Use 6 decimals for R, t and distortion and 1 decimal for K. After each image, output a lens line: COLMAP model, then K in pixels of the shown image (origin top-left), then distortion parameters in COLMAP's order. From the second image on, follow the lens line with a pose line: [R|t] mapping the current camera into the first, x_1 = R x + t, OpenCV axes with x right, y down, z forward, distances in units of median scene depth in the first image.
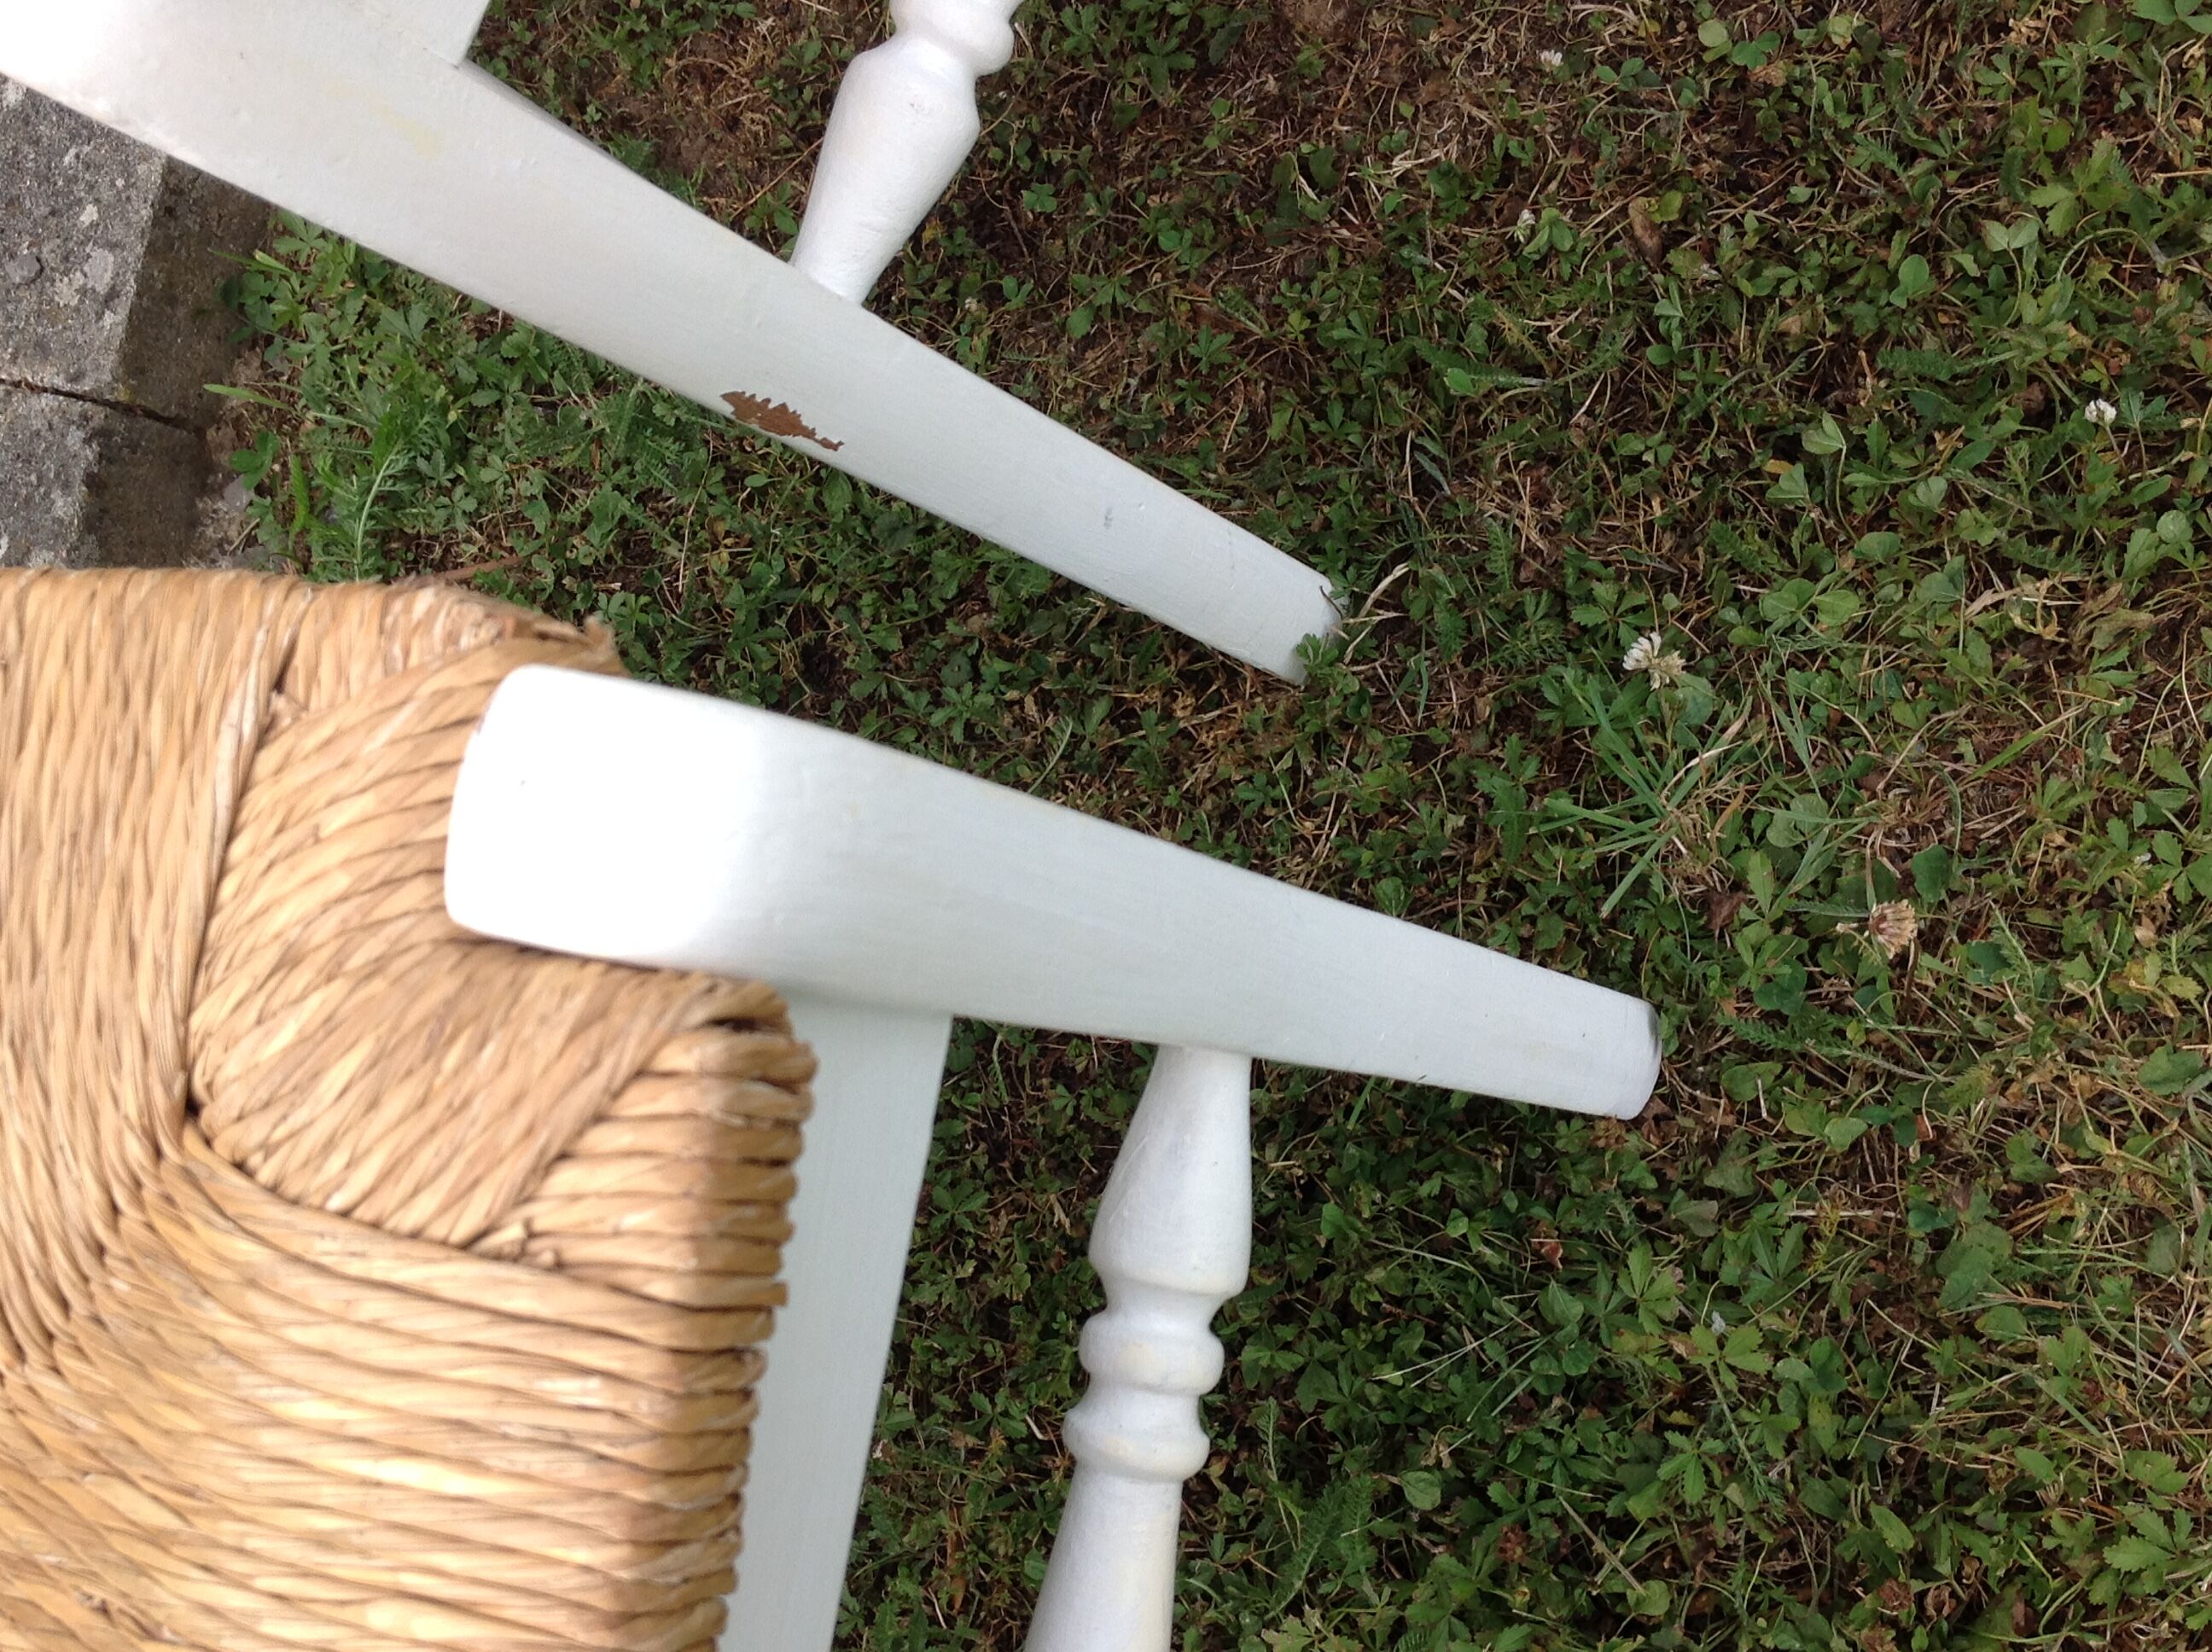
lens RADIAL K [[2483.8, 0, 1106.0], [0, 2483.8, 826.0], [0, 0, 1]] dist [0.135230, -0.325150]
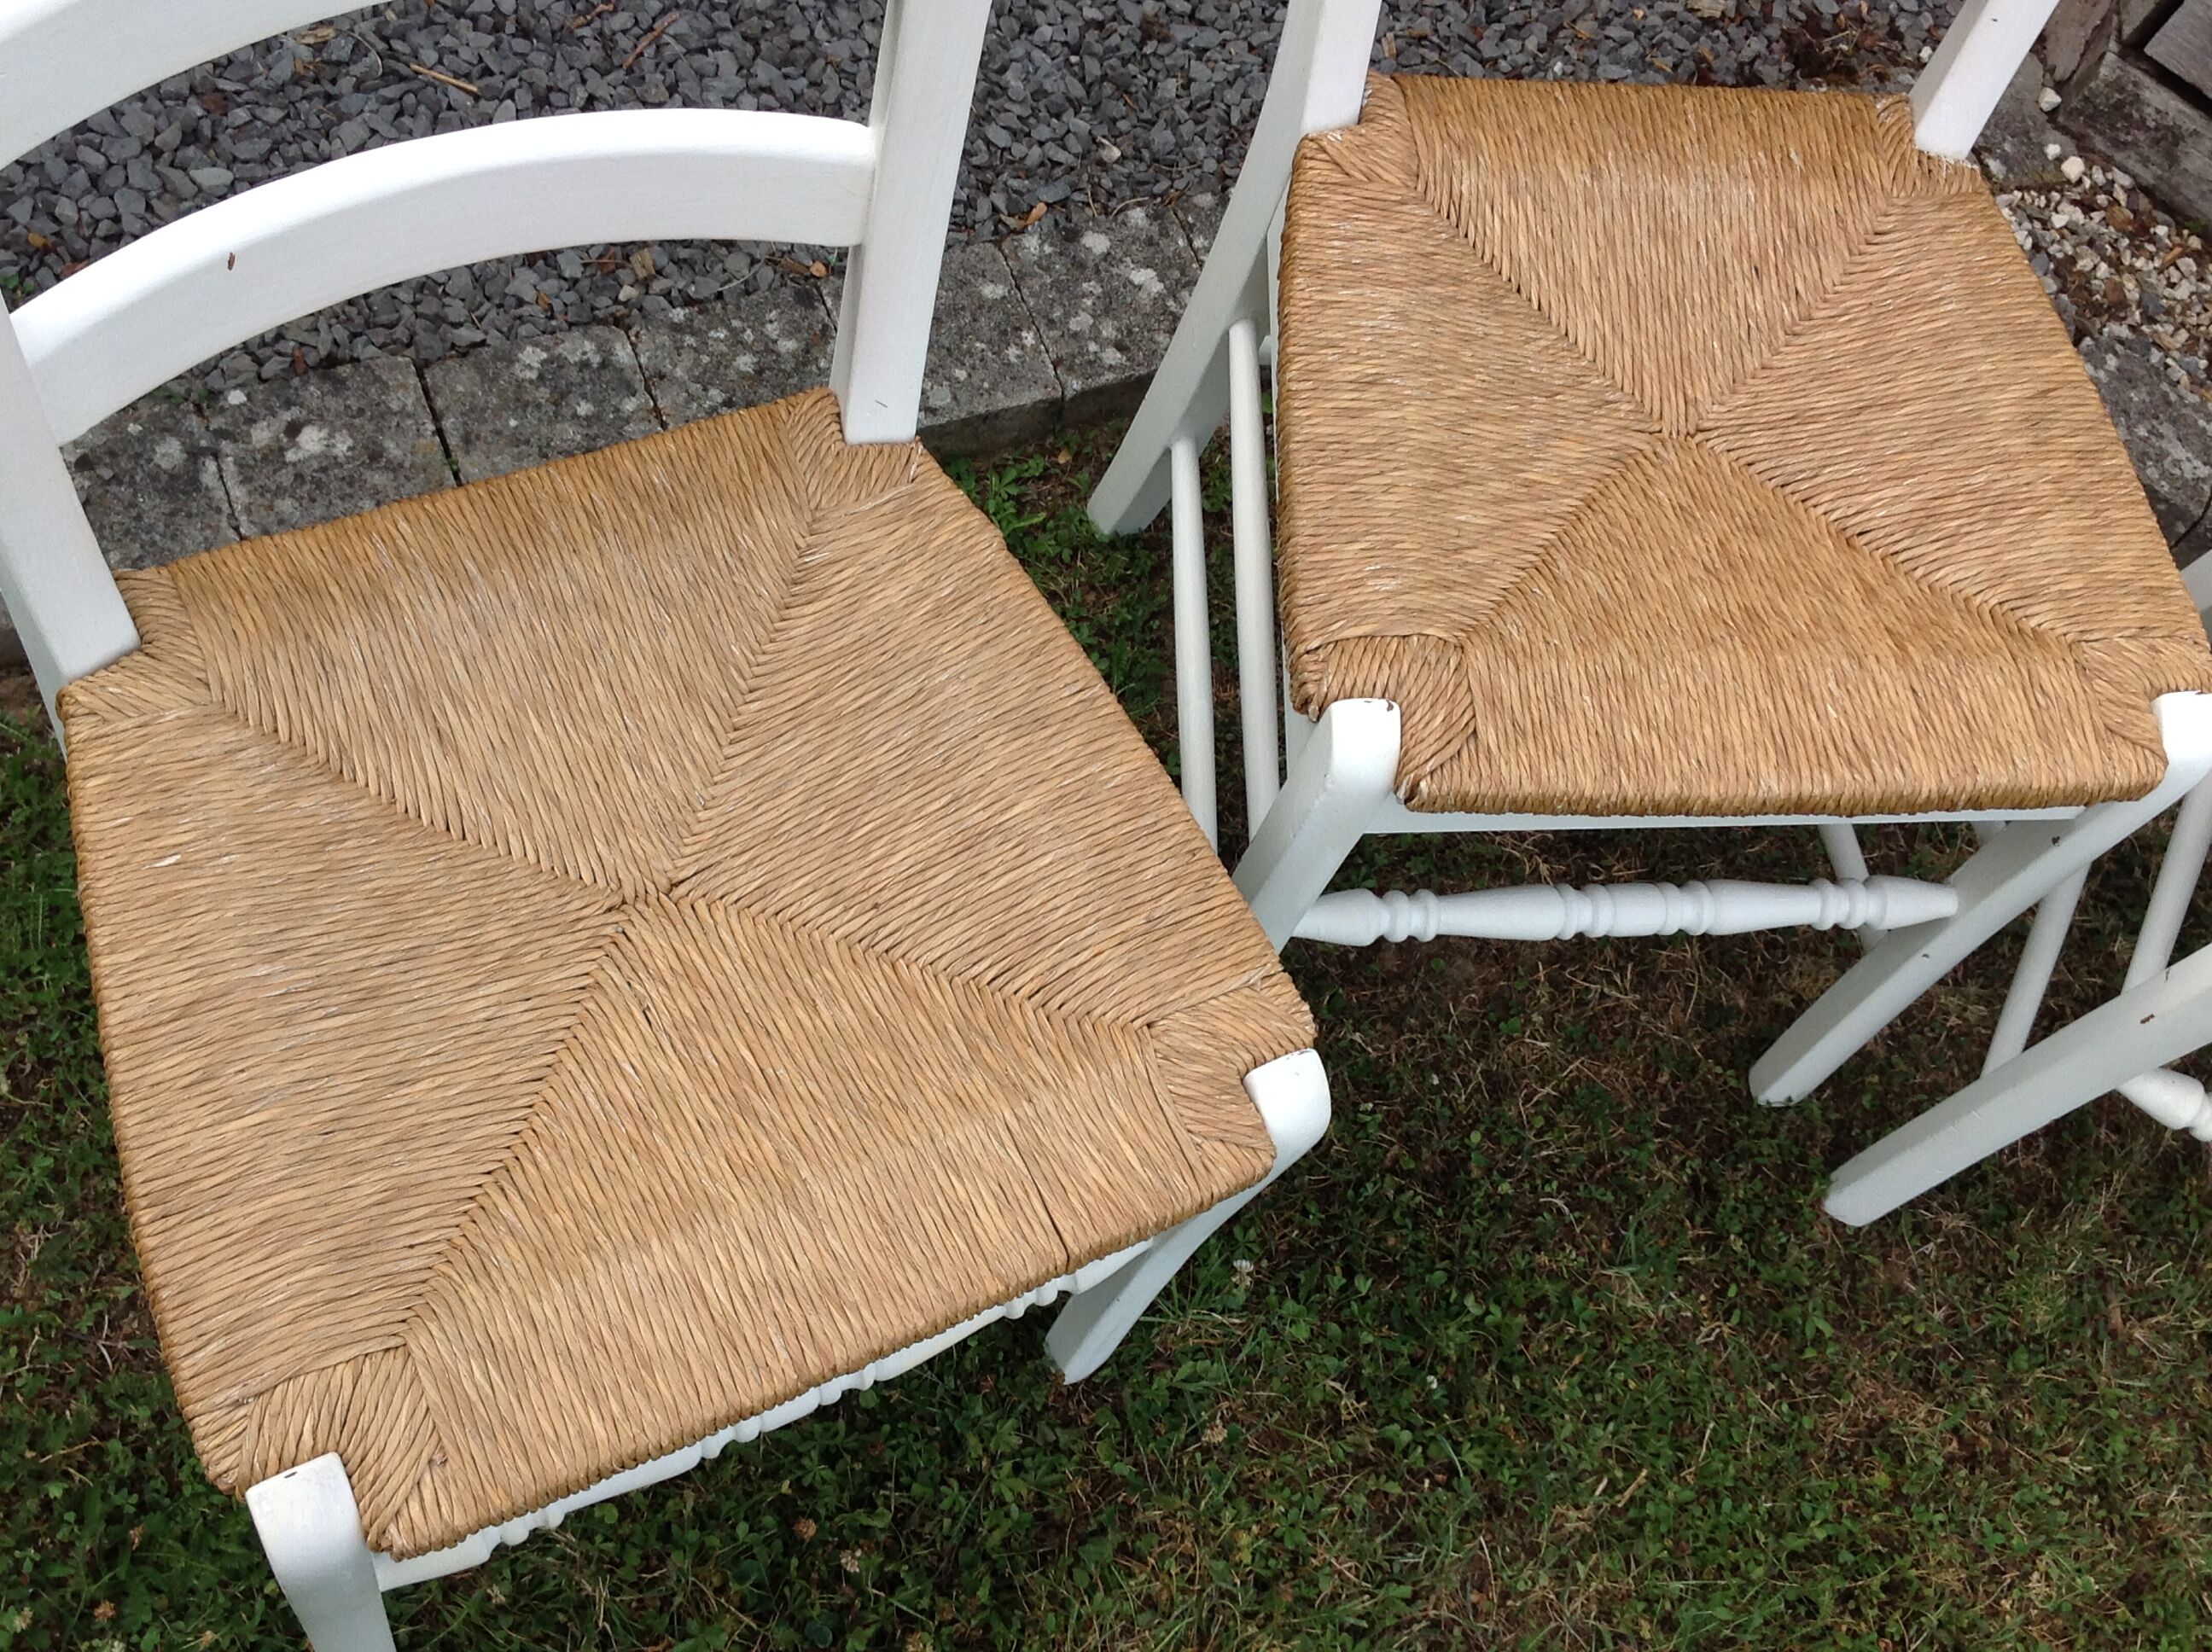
lens RADIAL K [[2483.8, 0, 1106.0], [0, 2483.8, 826.0], [0, 0, 1]] dist [0.135230, -0.325150]
pose [[0.450422, 0.871036, 0.196003, -0.597717], [-0.825144, 0.489966, -0.281197, 0.452842], [-0.340967, -0.035073, 0.939421, -0.972707]]
